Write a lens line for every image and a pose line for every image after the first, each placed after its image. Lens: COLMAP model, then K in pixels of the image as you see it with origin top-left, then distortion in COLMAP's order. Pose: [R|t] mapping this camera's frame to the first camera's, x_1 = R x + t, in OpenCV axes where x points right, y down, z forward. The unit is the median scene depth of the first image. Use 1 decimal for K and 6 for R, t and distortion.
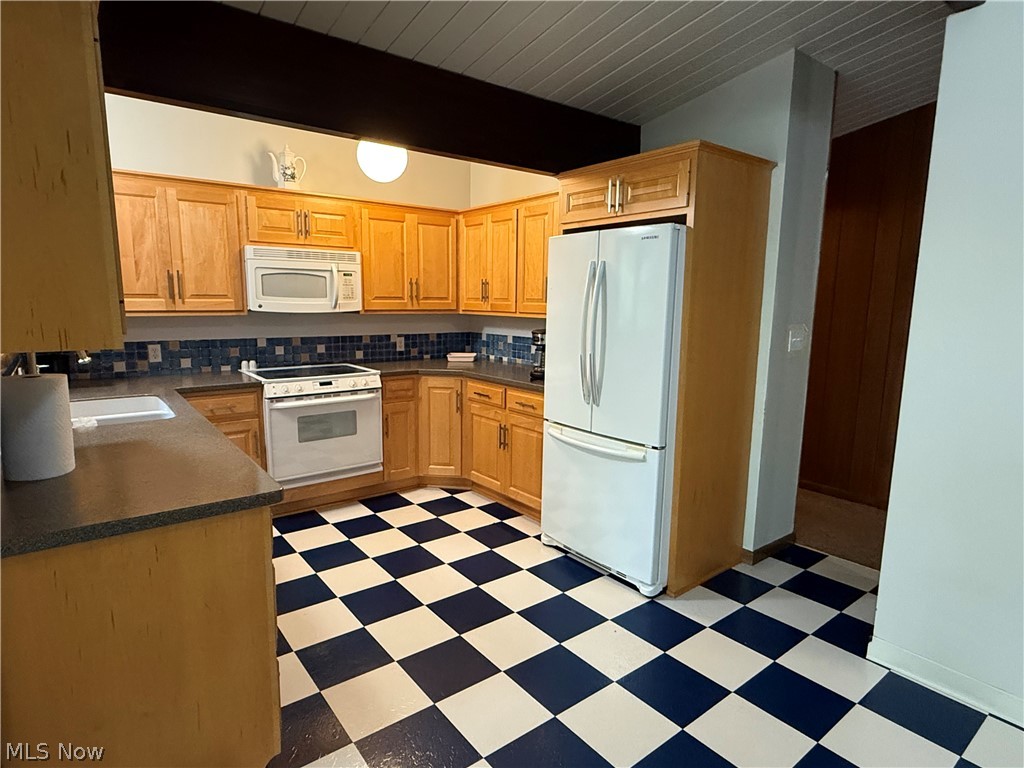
lens RADIAL K [[574.8, 0, 512.0], [0, 574.8, 384.0], [0, 0, 1]] dist [0.000689, -0.000463]
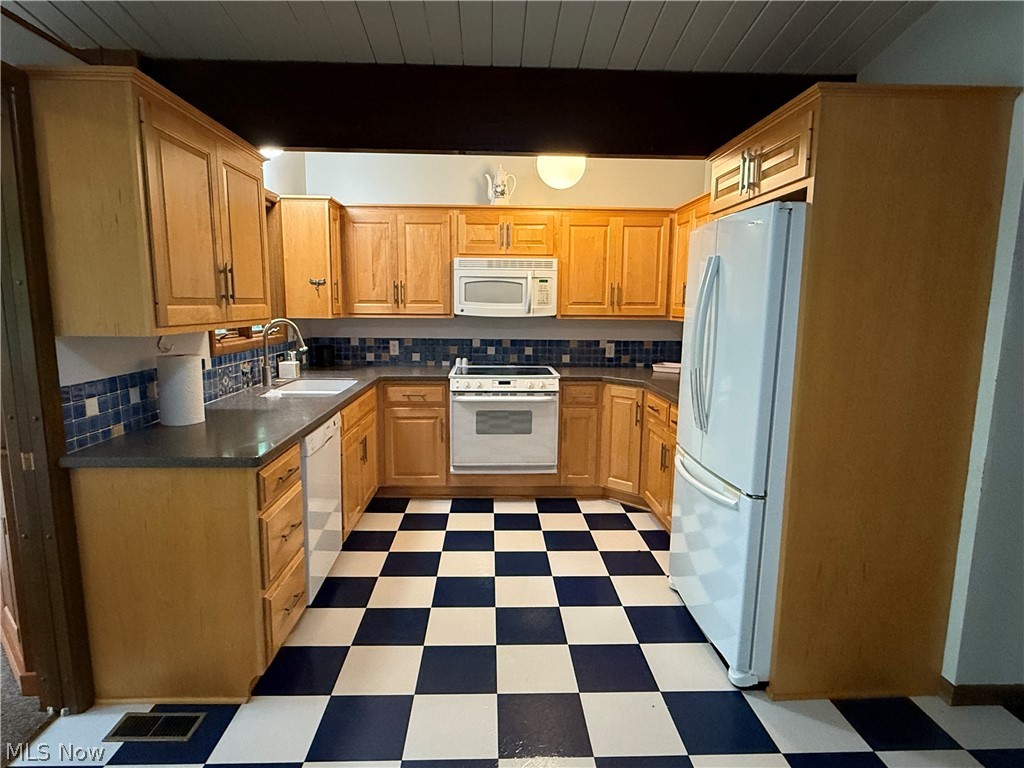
lens RADIAL K [[574.8, 0, 512.0], [0, 574.8, 384.0], [0, 0, 1]] dist [0.000689, -0.000463]
pose [[0.810675, 0.079526, -0.580071, 0.295265], [-0.086822, 0.996107, 0.015227, -0.015224], [0.579024, 0.038019, 0.814424, 0.127092]]
